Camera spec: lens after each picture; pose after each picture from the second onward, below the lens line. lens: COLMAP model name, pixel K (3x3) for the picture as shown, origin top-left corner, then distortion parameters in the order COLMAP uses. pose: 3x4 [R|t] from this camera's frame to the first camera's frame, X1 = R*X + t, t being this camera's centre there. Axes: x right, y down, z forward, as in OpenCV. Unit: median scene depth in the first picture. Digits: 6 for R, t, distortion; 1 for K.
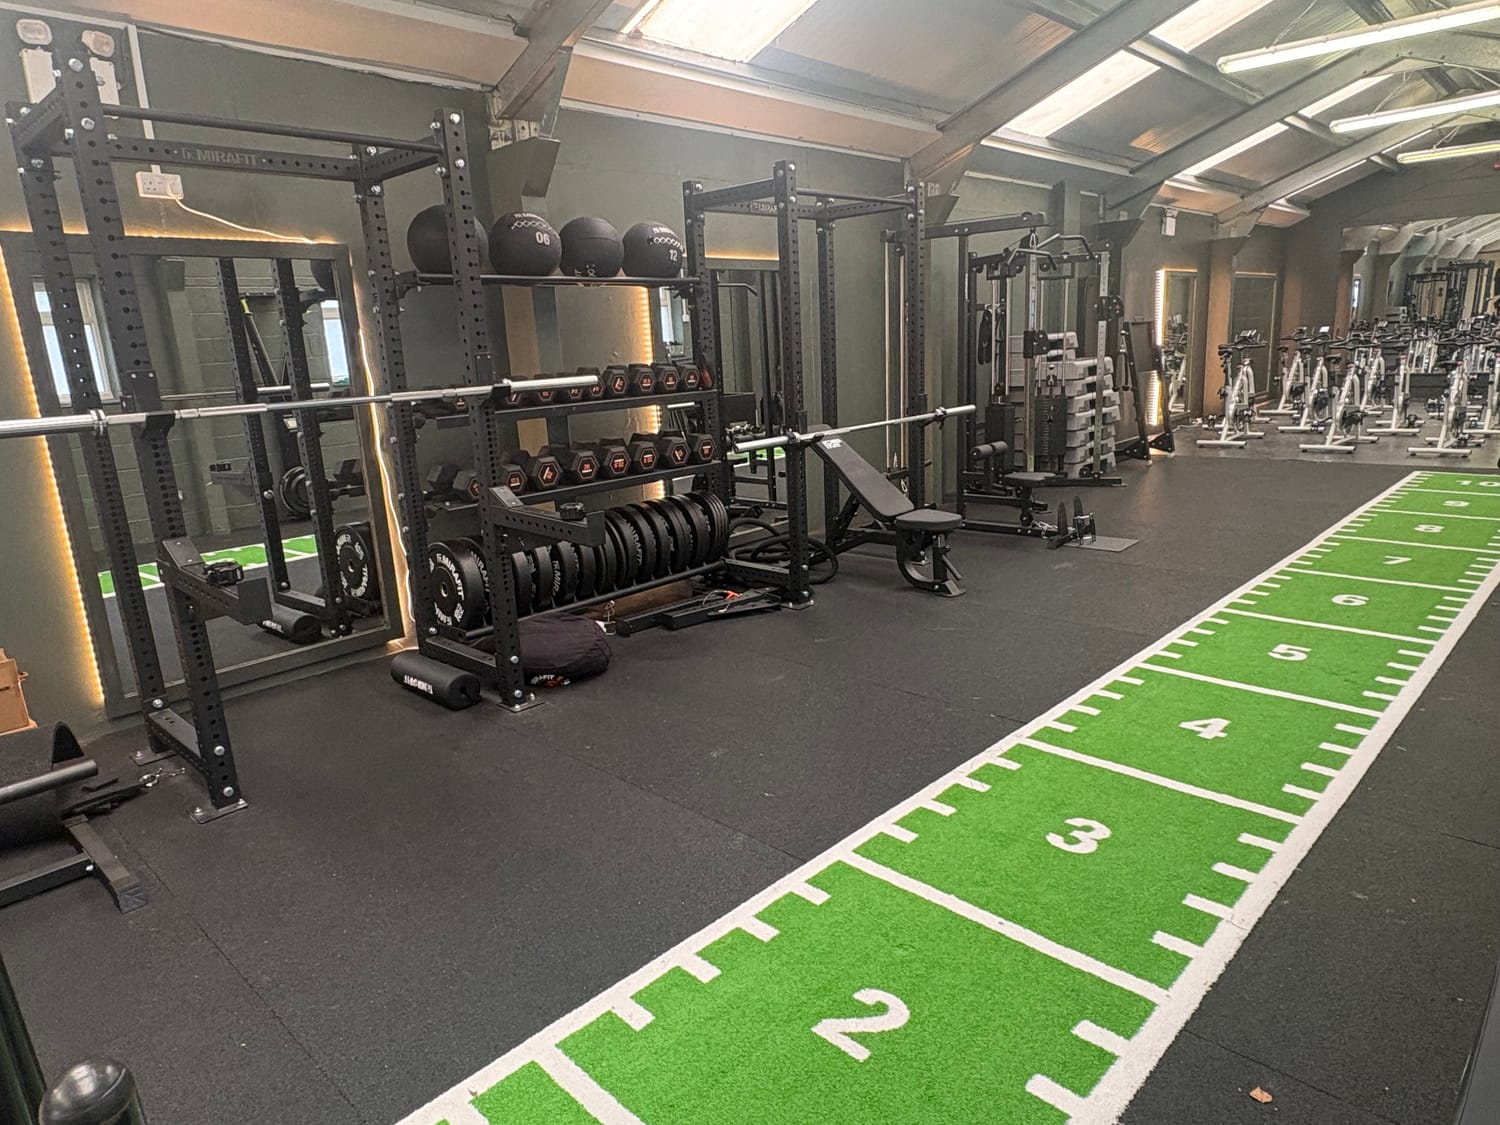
lens RADIAL K [[932.9, 0, 750.0], [0, 932.9, 562.5], [0, 0, 1]] dist [-0.001365, 0.000068]
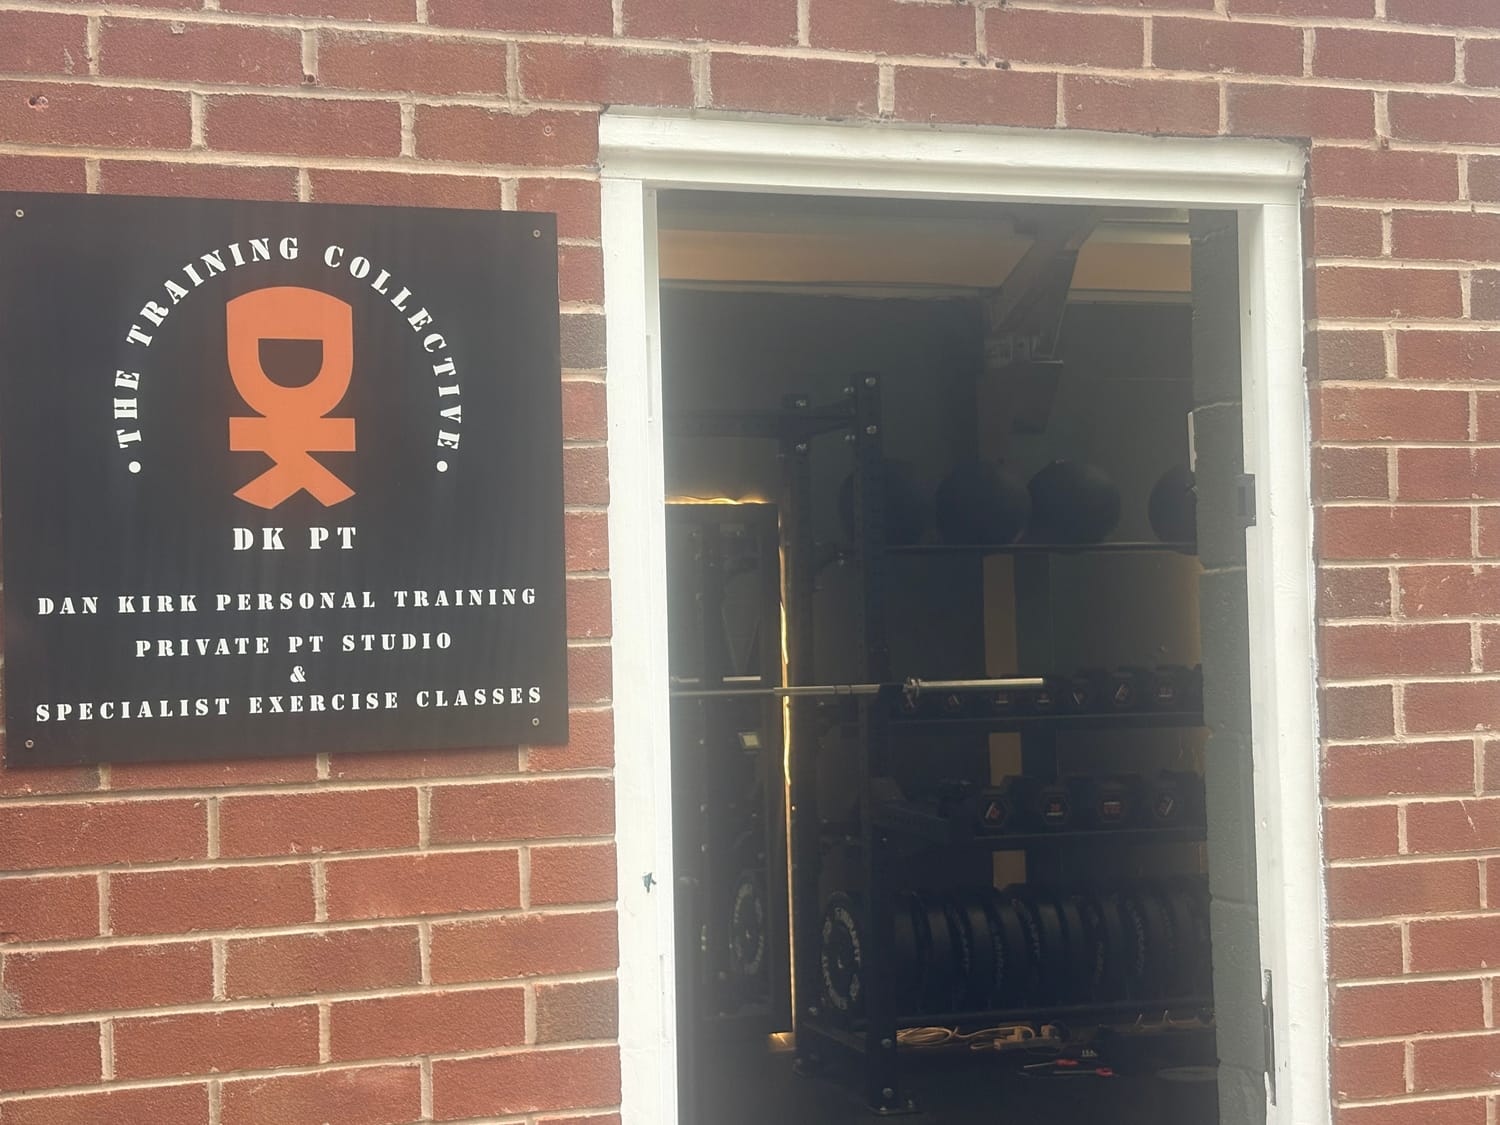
lens RADIAL K [[2341.0, 0, 750.0], [0, 2341.0, 562.5], [0, 0, 1]] dist [-0.011154, -0.019260]
pose [[0.871444, 0.015902, -0.490237, 0.491552], [-0.134285, 0.969023, -0.207272, 0.115049], [0.471755, 0.246457, 0.846585, -0.640550]]
